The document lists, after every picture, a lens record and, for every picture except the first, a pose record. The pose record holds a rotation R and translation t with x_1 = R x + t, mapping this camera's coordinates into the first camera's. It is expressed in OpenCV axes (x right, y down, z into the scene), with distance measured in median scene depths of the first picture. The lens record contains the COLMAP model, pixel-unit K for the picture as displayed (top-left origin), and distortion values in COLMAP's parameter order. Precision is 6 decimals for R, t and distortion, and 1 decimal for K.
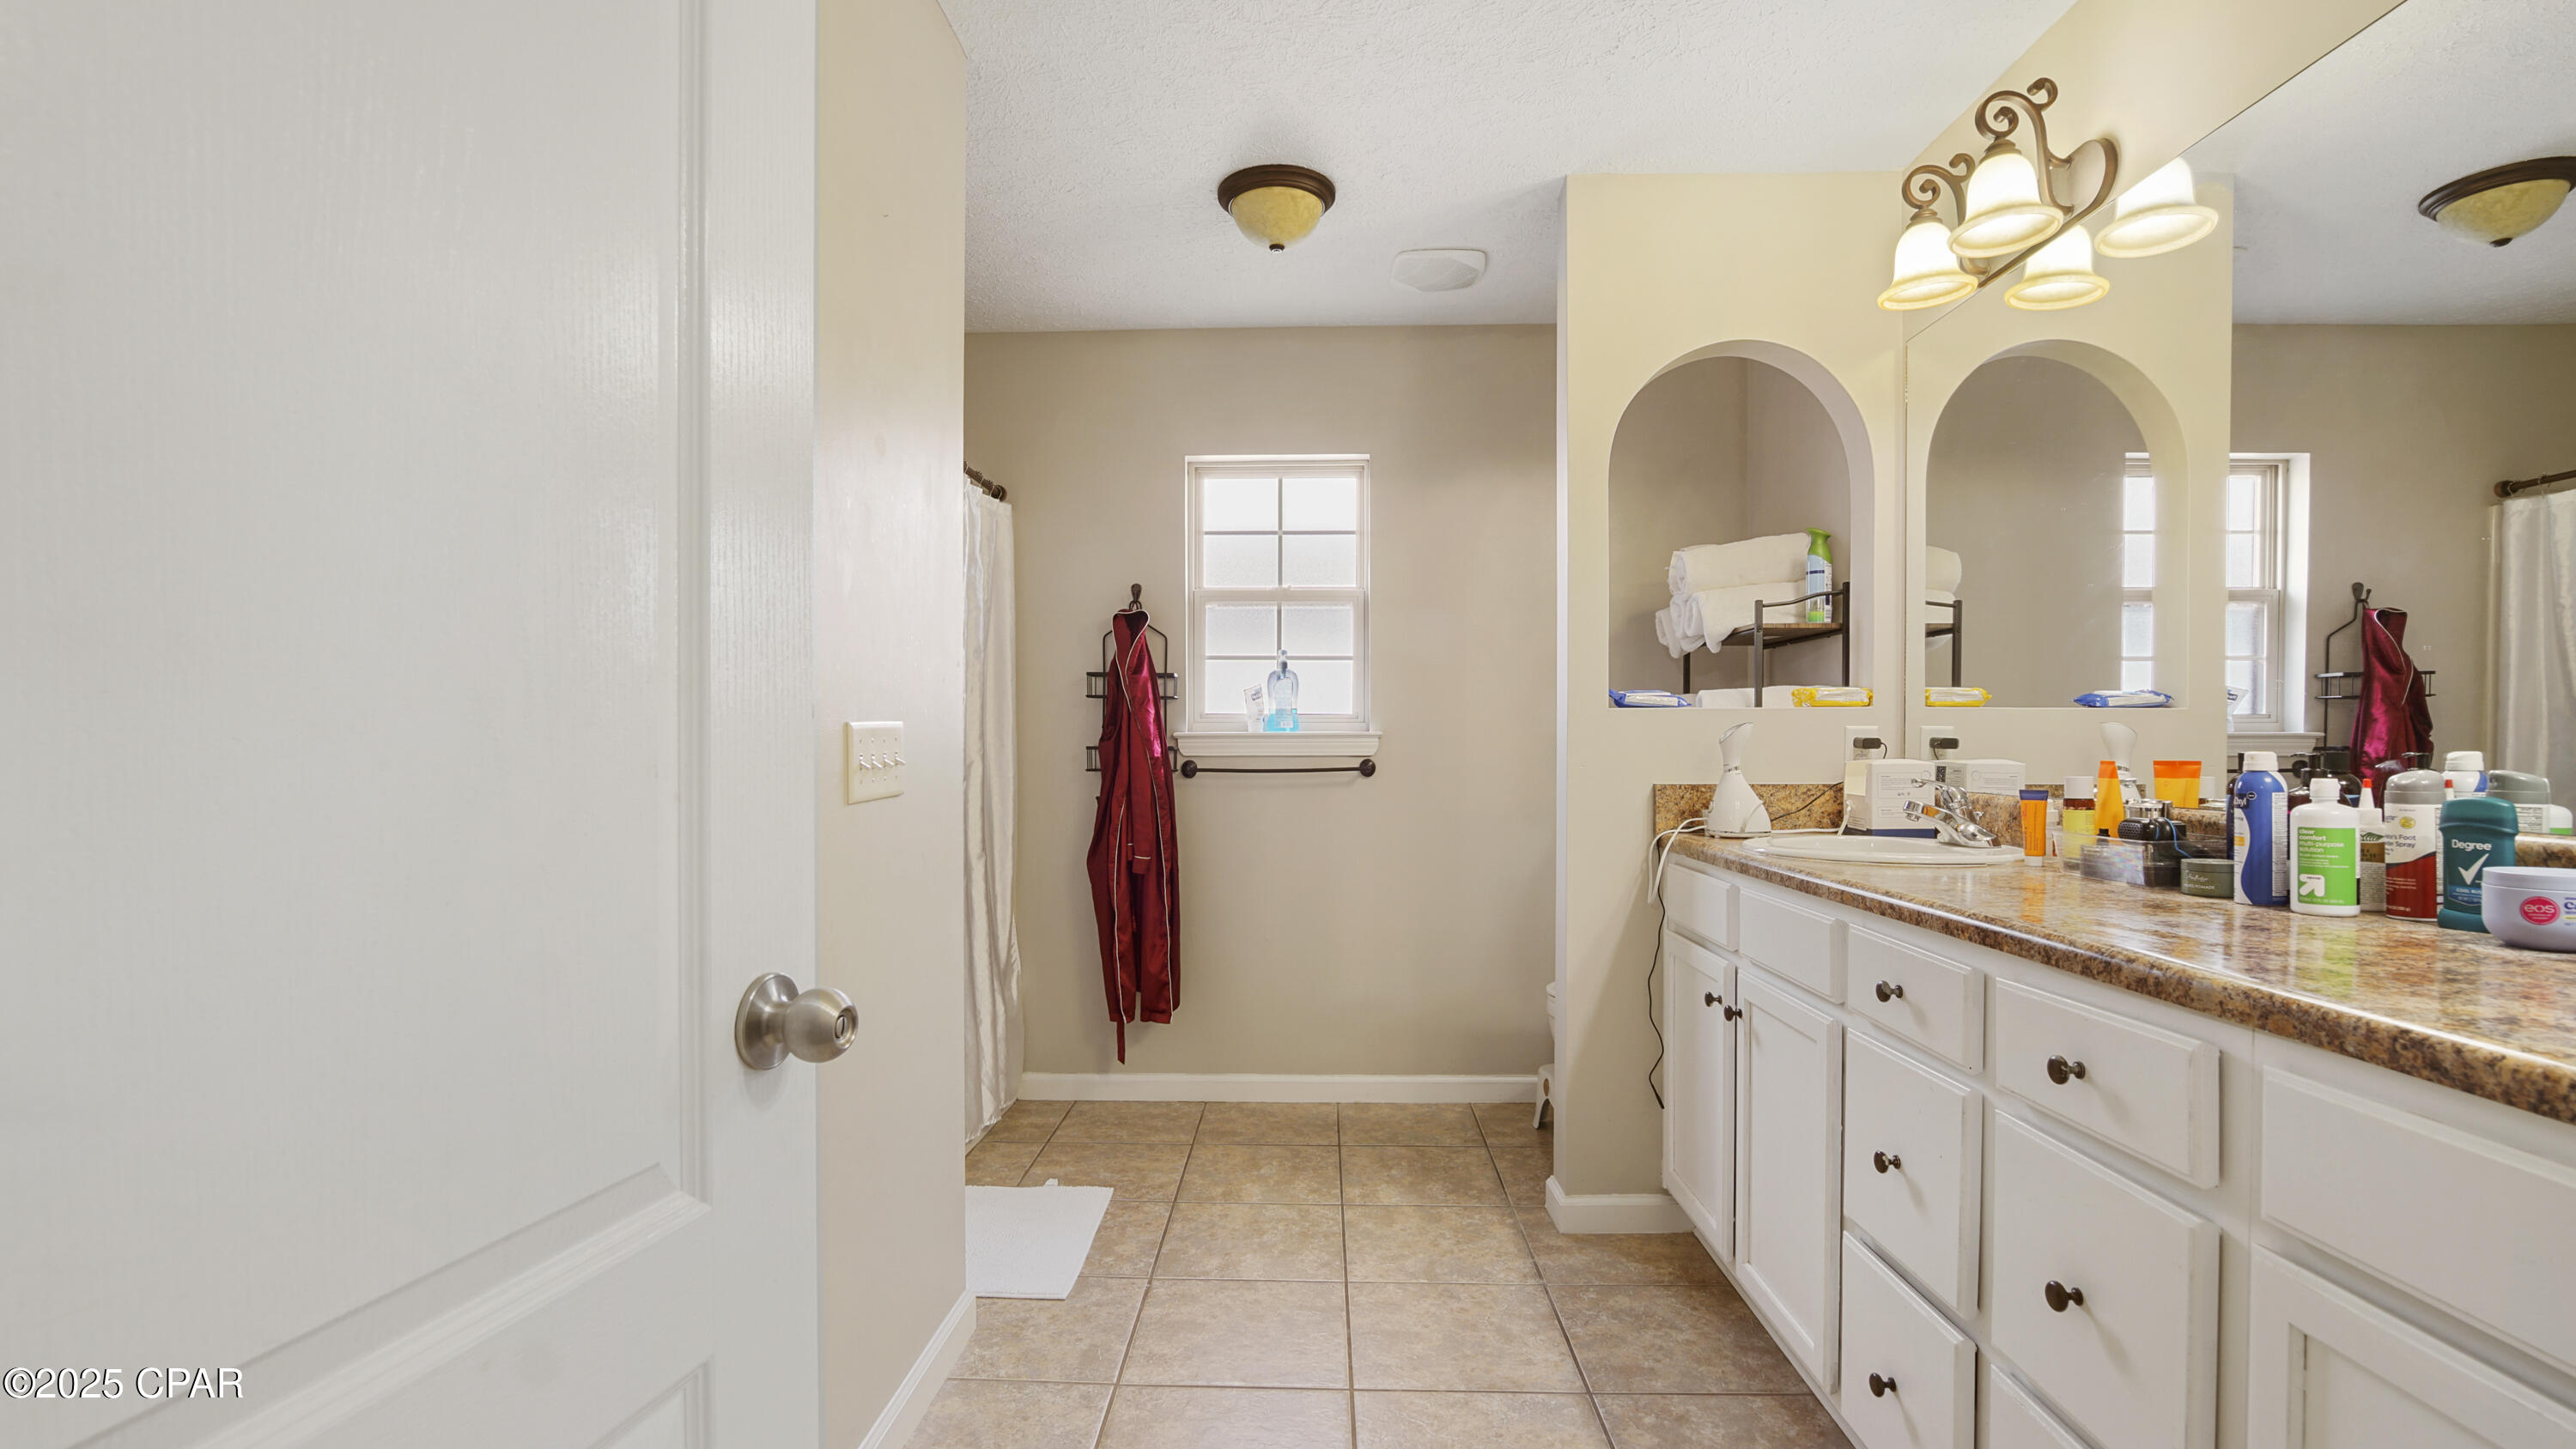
lens RADIAL K [[1185.5, 0, 1281.2], [0, 1185.5, 741.4], [0, 0, 1]] dist [0.000652, -0.000143]
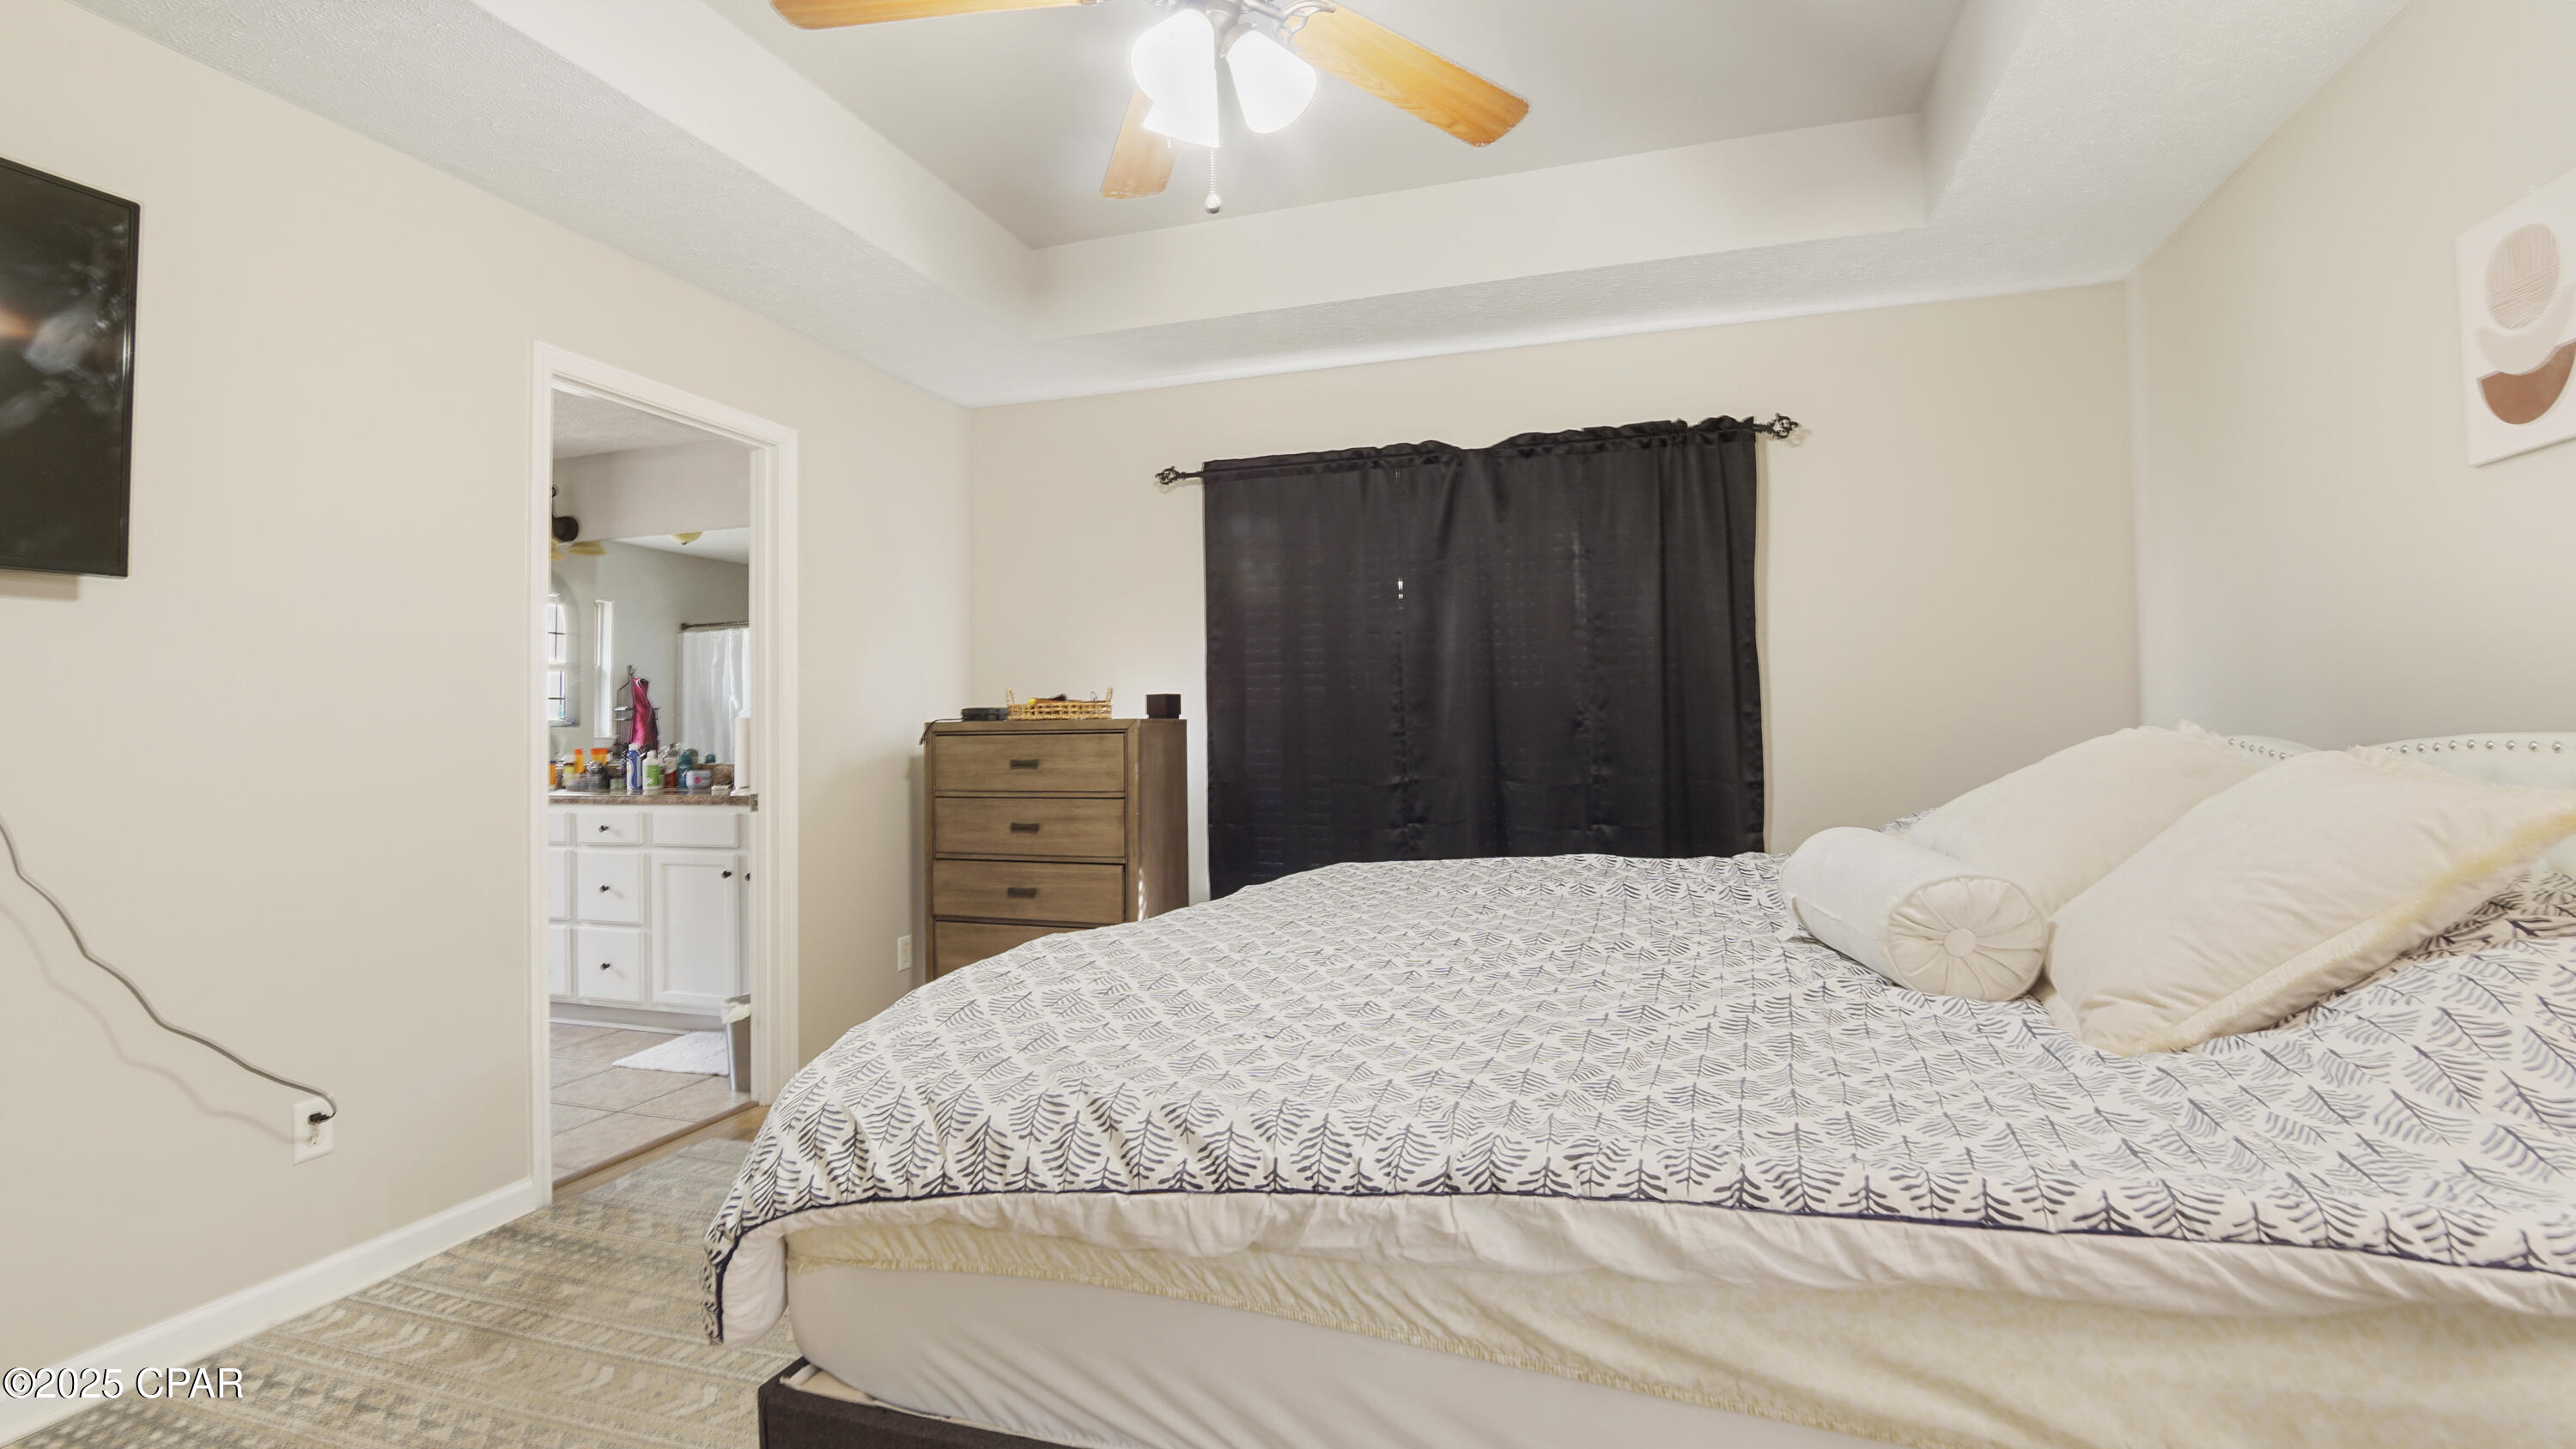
lens RADIAL K [[1185.5, 0, 1281.2], [0, 1185.5, 741.4], [0, 0, 1]] dist [0.000652, -0.000143]
pose [[0.290820, -0.009014, 0.956735, -0.778315], [0.012905, 0.999902, 0.005498, 0.004668], [-0.956691, 0.010747, 0.290908, -0.722430]]
